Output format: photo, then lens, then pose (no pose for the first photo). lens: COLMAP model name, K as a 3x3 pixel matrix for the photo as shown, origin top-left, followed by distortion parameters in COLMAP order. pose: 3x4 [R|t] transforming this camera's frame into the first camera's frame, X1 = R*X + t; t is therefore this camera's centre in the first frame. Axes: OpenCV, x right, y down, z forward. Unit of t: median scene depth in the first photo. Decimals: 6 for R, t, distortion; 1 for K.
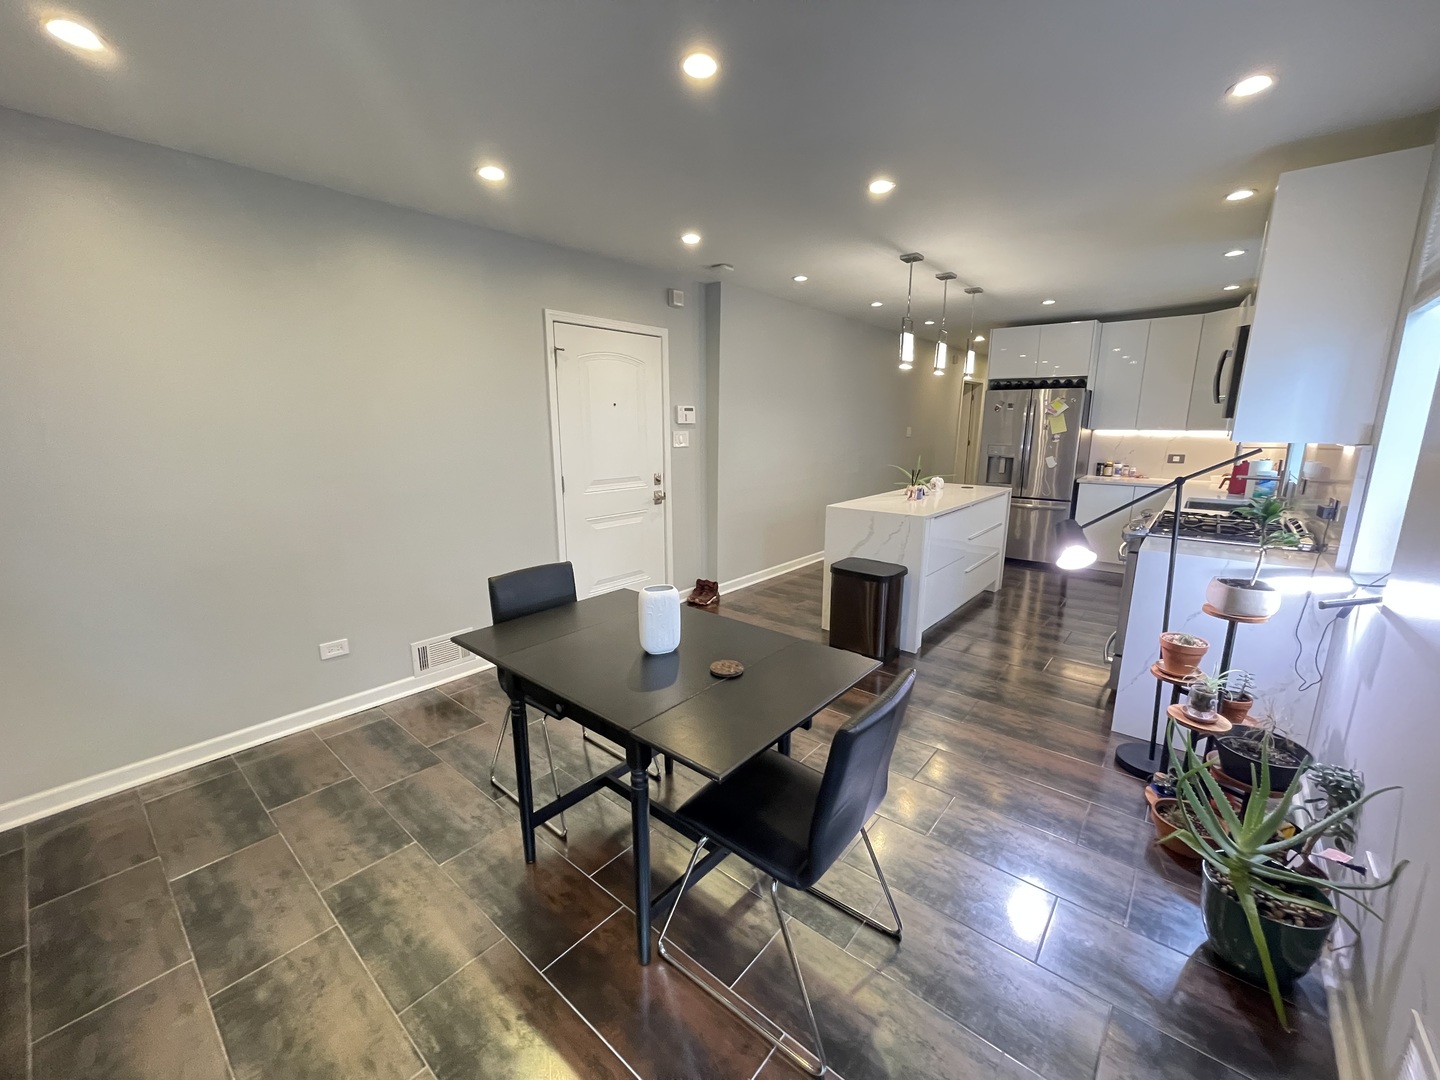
lens RADIAL K [[582.8, 0, 726.8], [0, 582.8, 543.7], [0, 0, 1]] dist [-0.002956, 0.001252]
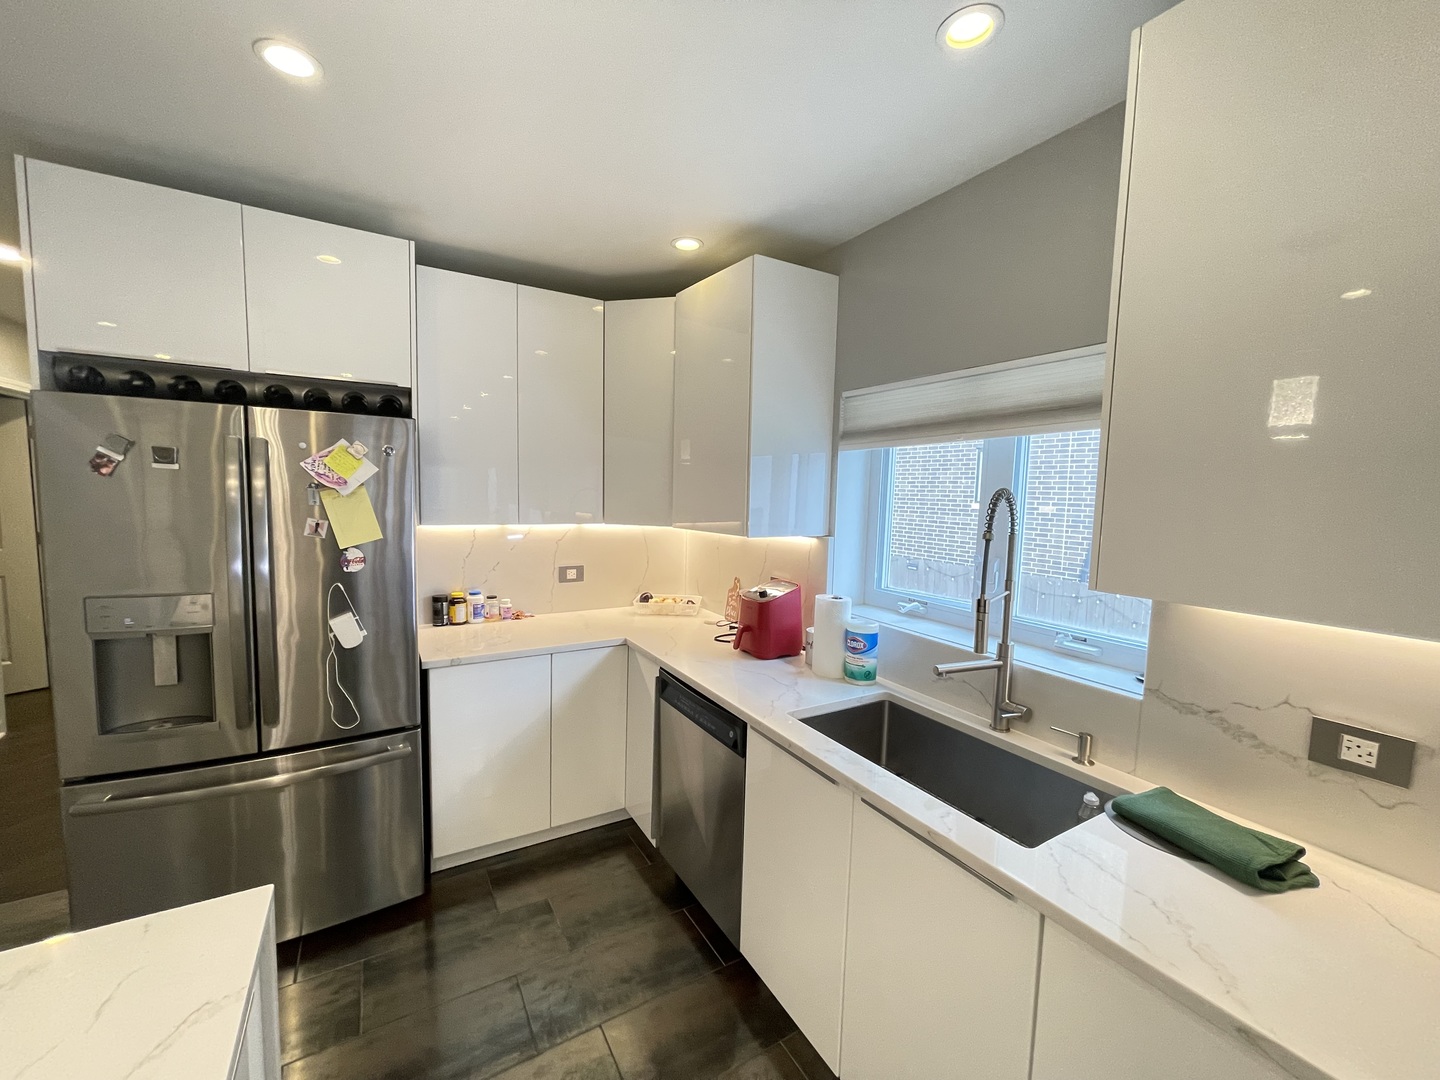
lens RADIAL K [[582.8, 0, 718.1], [0, 582.8, 541.0], [0, 0, 1]] dist [-0.002956, 0.001252]
pose [[0.338799, -0.076321, 0.937758, 0.331415], [0.173998, 0.984595, 0.017270, -0.164139], [-0.924630, 0.157317, 0.346859, 0.703203]]
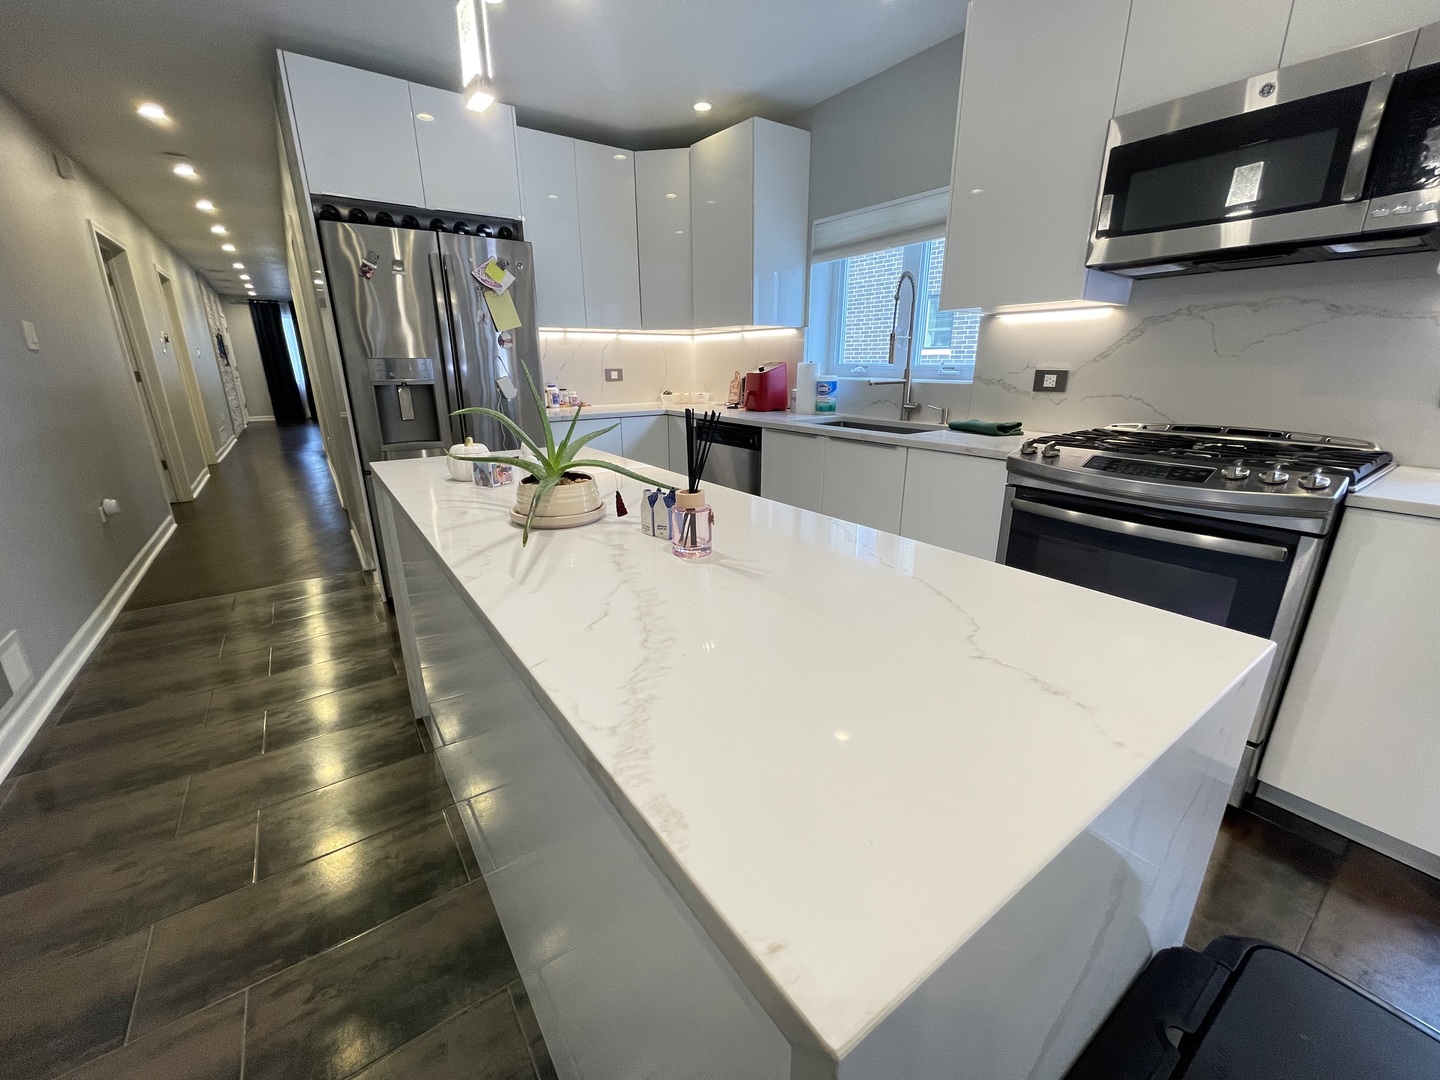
lens RADIAL K [[582.8, 0, 717.3], [0, 582.8, 540.4], [0, 0, 1]] dist [-0.002956, 0.001252]
pose [[0.261920, -0.288605, 0.920926, 0.088315], [0.208598, 0.948612, 0.237954, -0.098514], [-0.942276, 0.129778, 0.308663, 0.699191]]
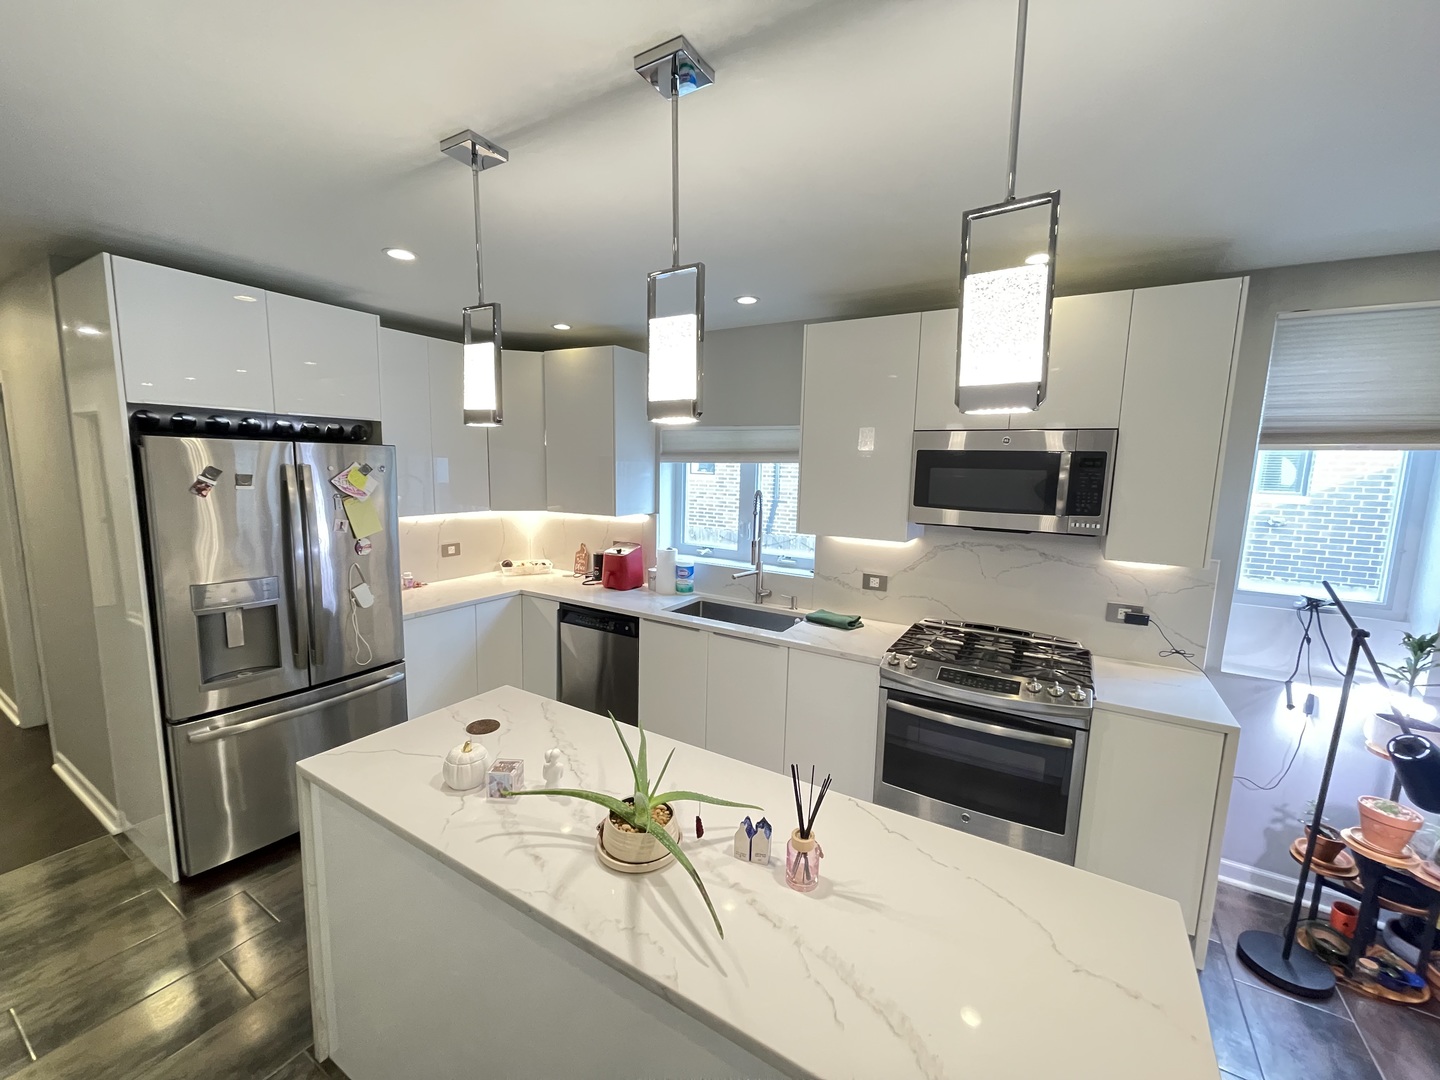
lens RADIAL K [[582.8, 0, 719.5], [0, 582.8, 541.0], [0, 0, 1]] dist [-0.002956, 0.001252]
pose [[-0.144673, -0.136186, 0.980063, 0.058228], [0.185389, 0.969212, 0.162045, -0.212554], [-0.971957, 0.205136, -0.114971, 0.785721]]
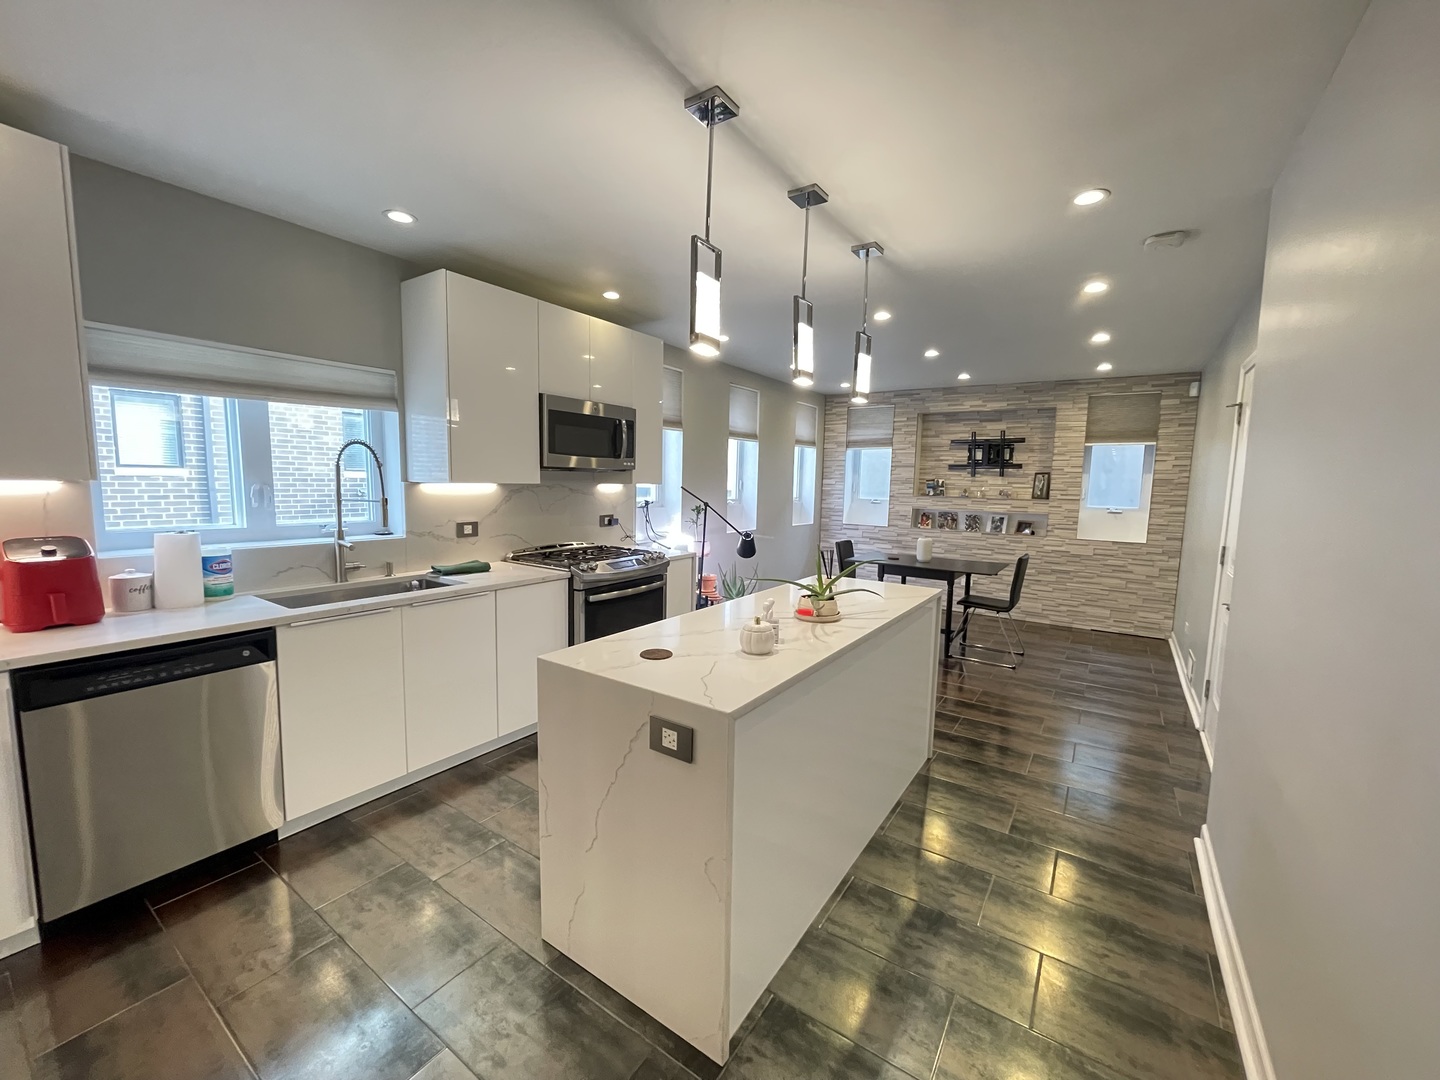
lens RADIAL K [[582.8, 0, 722.6], [0, 582.8, 540.2], [0, 0, 1]] dist [-0.002956, 0.001252]
pose [[-0.994815, -0.013465, -0.100811, 0.374149], [-0.044098, 0.950285, 0.308244, -0.241859], [0.091648, 0.311092, -0.945951, 1.176812]]
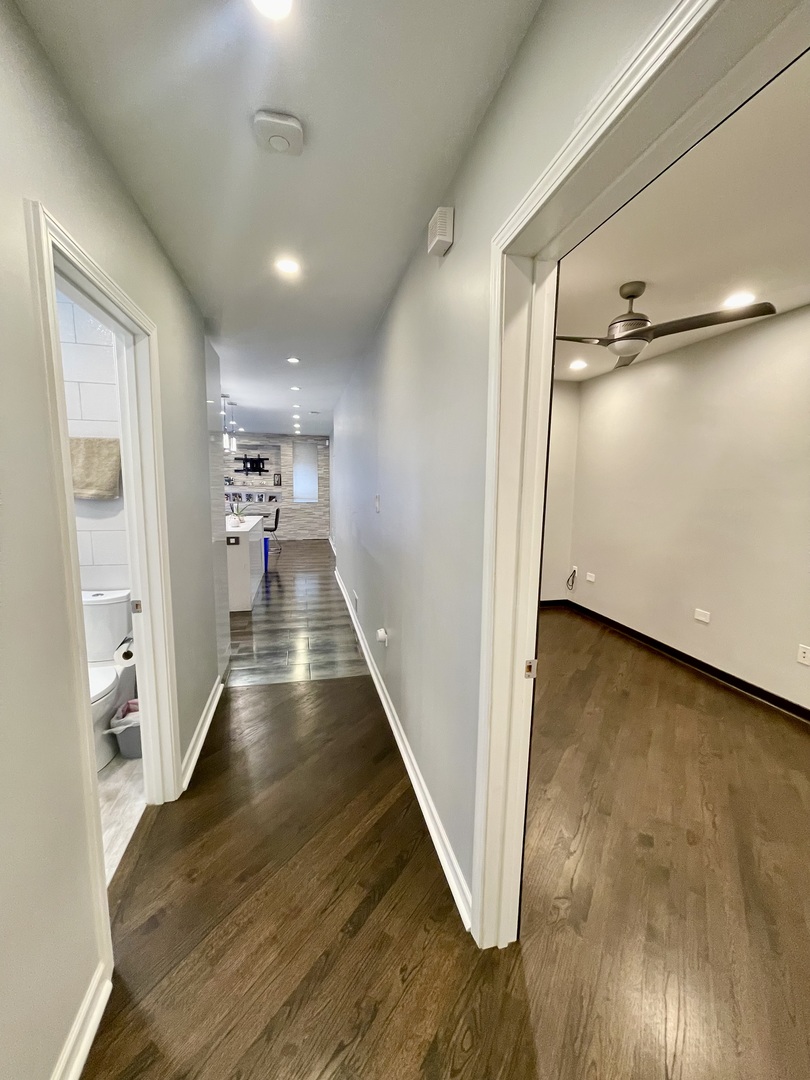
lens RADIAL K [[437.1, 0, 408.8], [0, 437.1, 539.2], [0, 0, 1]] dist [-0.002956, 0.001252]
pose [[-0.598864, 0.095670, -0.795116, 0.837961], [-0.183990, 0.949846, 0.252864, -0.361408], [0.779429, 0.297725, -0.551226, 1.701483]]
